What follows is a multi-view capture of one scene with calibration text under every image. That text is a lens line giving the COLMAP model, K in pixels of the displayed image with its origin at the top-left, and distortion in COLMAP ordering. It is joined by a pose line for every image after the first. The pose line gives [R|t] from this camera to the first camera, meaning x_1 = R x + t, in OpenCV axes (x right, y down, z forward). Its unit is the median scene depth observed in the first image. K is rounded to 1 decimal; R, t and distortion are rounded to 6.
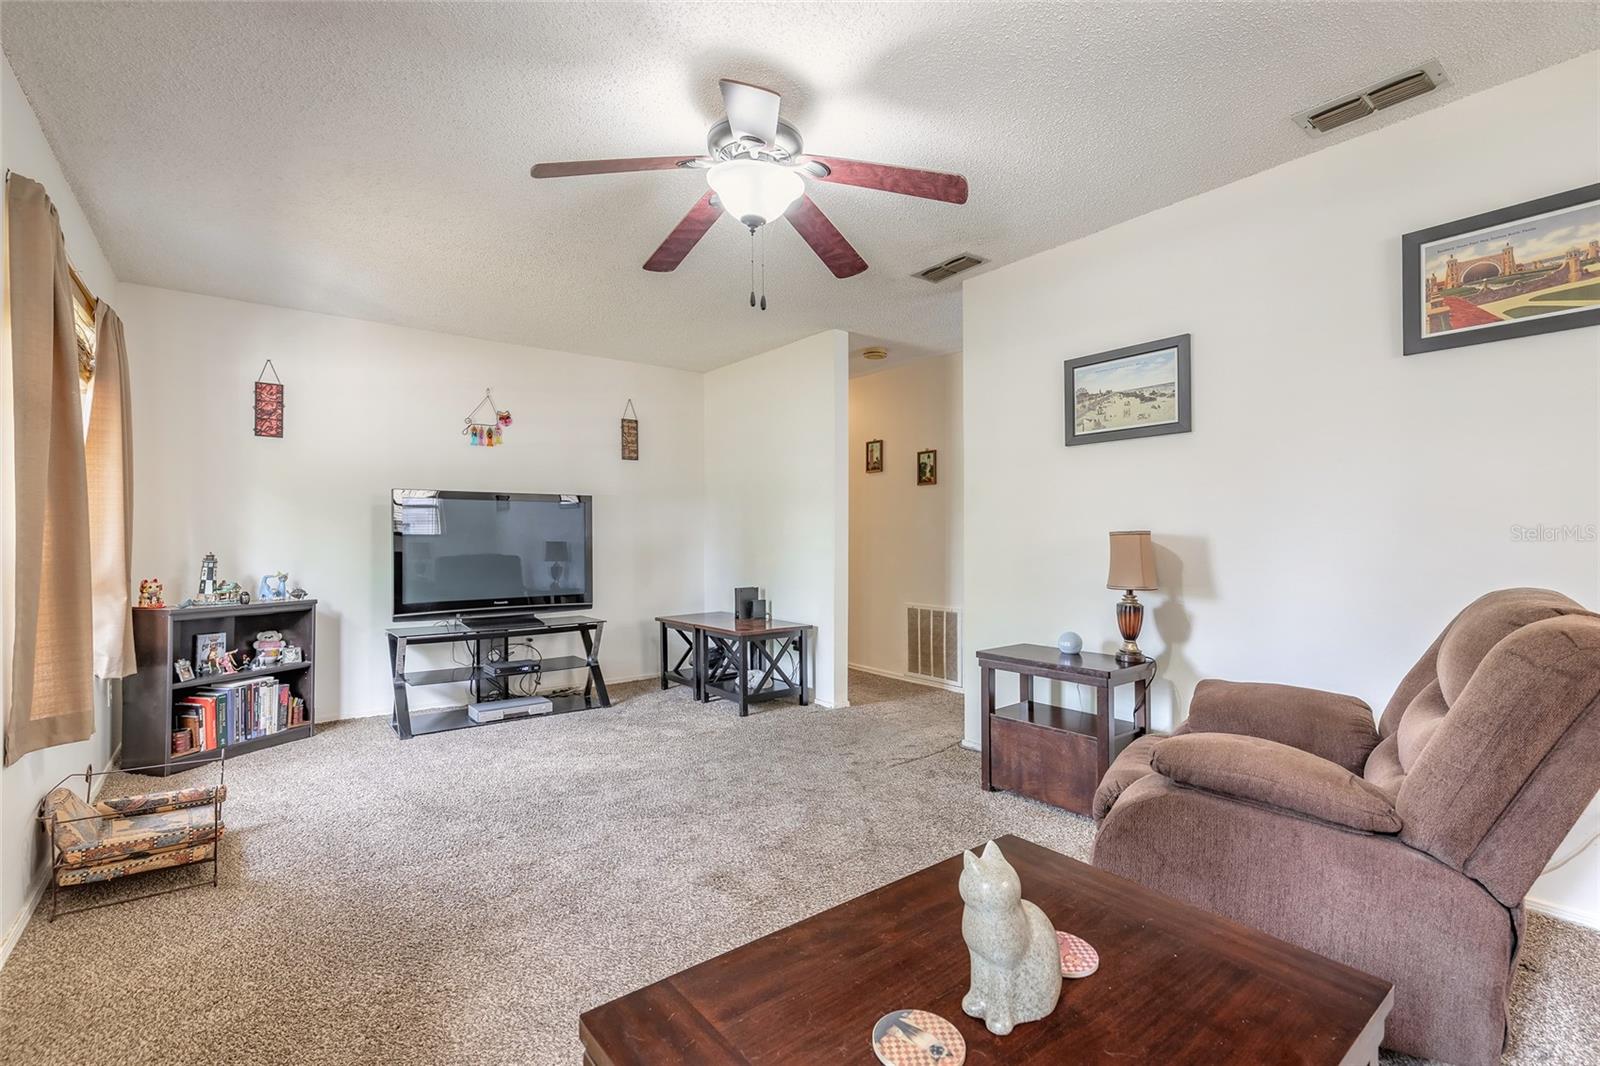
lens RADIAL K [[718.9, 0, 794.0], [0, 718.9, 533.1], [0, 0, 1]] dist [0.006511, -0.000797]
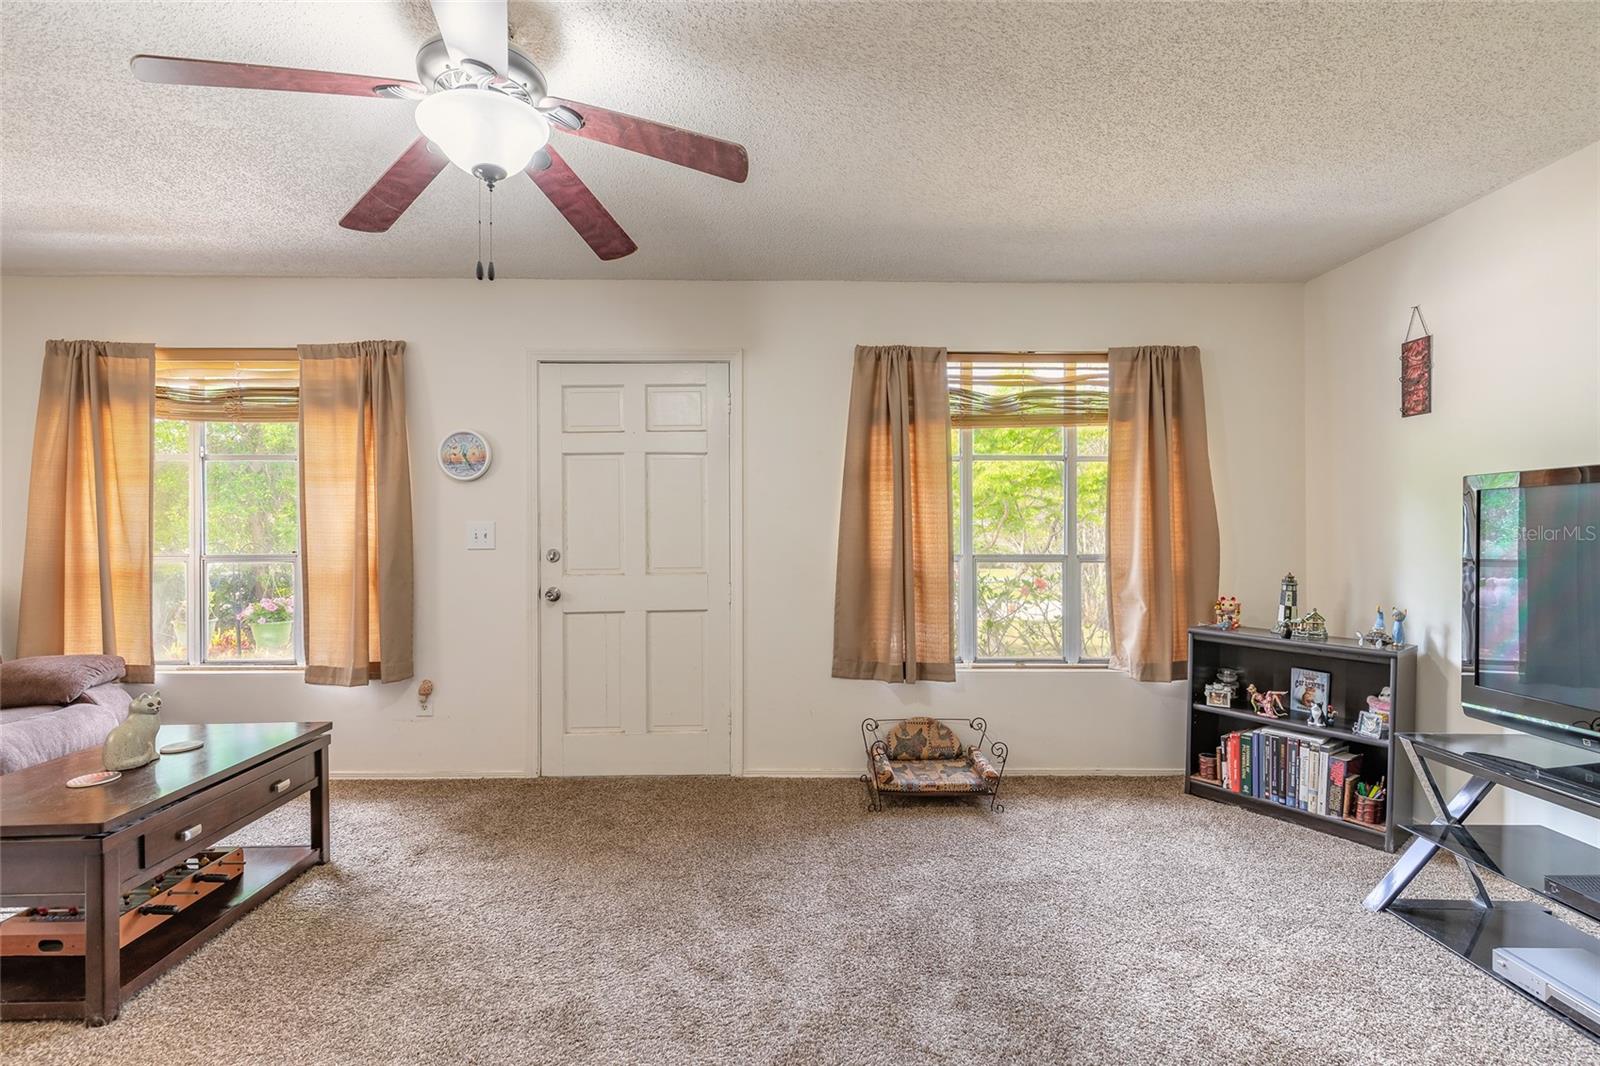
lens RADIAL K [[718.9, 0, 794.8], [0, 718.9, 537.8], [0, 0, 1]] dist [0.006511, -0.000797]
pose [[-0.597123, 0.003838, -0.802140, 0.263287], [0.002352, 0.999993, 0.003034, -0.022230], [0.802146, -0.000075, -0.597128, 1.206596]]
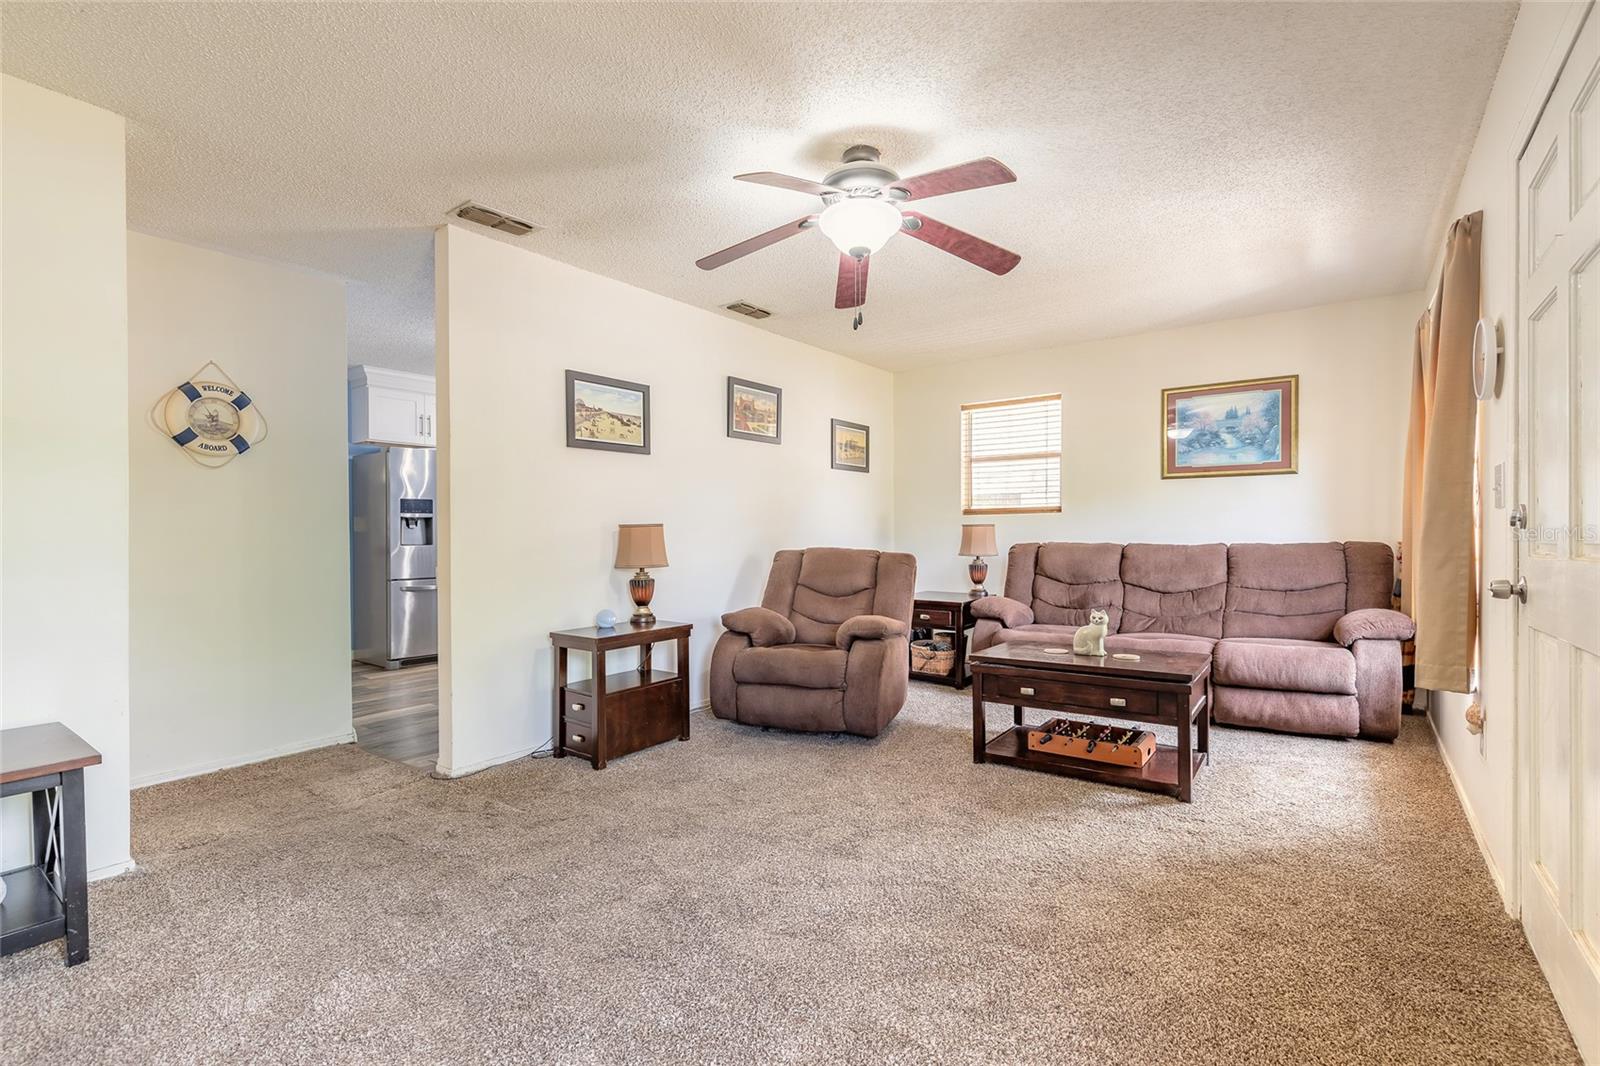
lens RADIAL K [[718.9, 0, 792.4], [0, 718.9, 536.4], [0, 0, 1]] dist [0.006511, -0.000797]
pose [[-0.268674, -0.001533, 0.963230, -0.797699], [0.007295, 0.999967, 0.003626, 0.016337], [-0.963203, 0.008001, -0.268654, 0.984096]]
